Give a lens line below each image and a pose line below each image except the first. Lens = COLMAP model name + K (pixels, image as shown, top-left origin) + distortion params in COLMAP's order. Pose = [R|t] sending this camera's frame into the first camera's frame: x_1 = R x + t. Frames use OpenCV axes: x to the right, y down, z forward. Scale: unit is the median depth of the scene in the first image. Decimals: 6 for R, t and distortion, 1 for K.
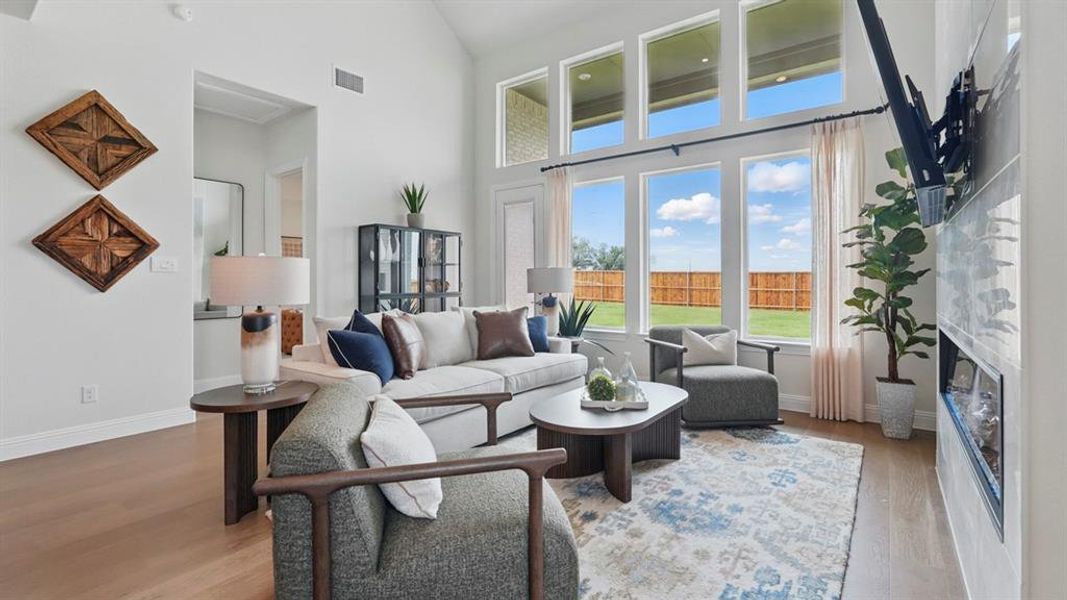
lens RADIAL K [[479.1, 0, 537.2], [0, 479.1, 289.6], [0, 0, 1]] dist [-0.010535, 0.001992]
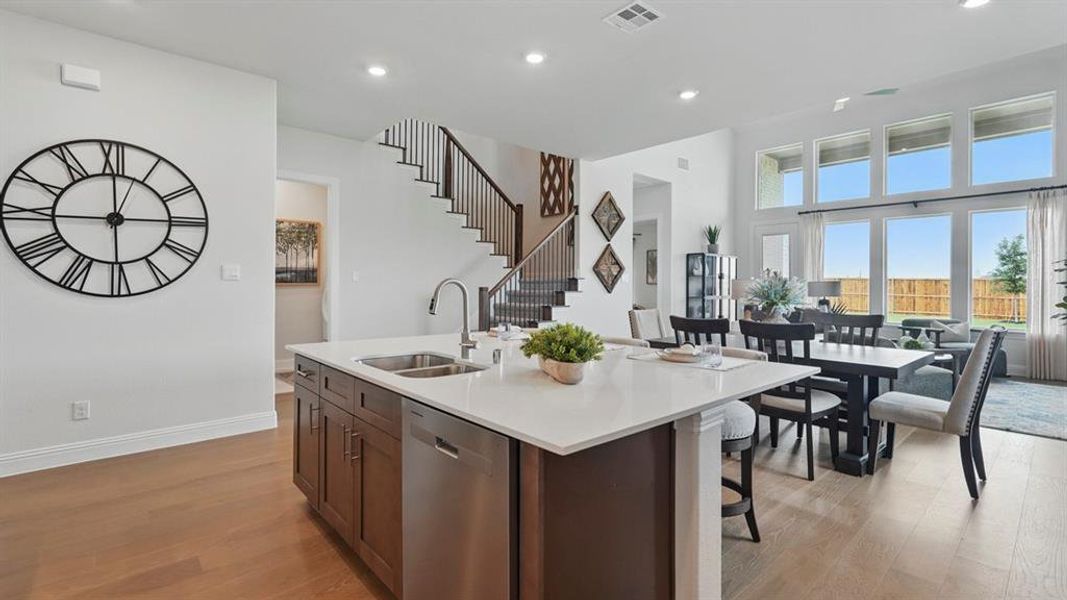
lens RADIAL K [[479.1, 0, 531.0], [0, 479.1, 291.1], [0, 0, 1]] dist [-0.010535, 0.001992]
pose [[0.978969, 0.011706, -0.203671, -0.720033], [-0.012096, 0.999927, -0.000669, 0.001371], [0.203649, 0.003119, 0.979039, -0.879106]]
